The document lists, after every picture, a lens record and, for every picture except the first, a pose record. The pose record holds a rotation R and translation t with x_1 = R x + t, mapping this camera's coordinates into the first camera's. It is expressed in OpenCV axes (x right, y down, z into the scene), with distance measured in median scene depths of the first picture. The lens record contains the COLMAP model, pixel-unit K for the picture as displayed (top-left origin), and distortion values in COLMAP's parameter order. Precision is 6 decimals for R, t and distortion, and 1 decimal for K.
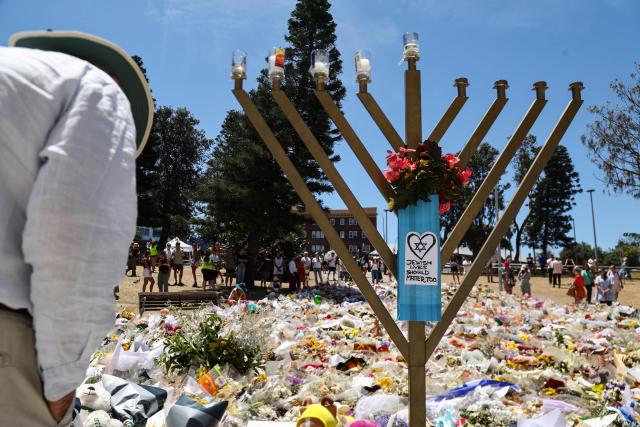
lens RADIAL K [[296.6, 0, 320.2], [0, 296.6, 257.4], [0, 0, 1]] dist [-0.040333, 0.000303]
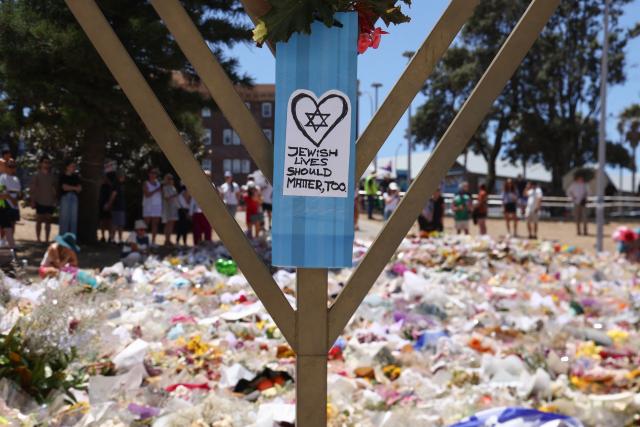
lens RADIAL K [[612.1, 0, 319.6], [0, 612.1, 282.7], [0, 0, 1]] dist [0.000170, 0.011113]
pose [[0.999380, -0.001660, 0.035157, 0.150259], [-0.002825, 0.991881, 0.127138, 0.051118], [-0.035082, -0.127159, 0.991262, -0.029099]]
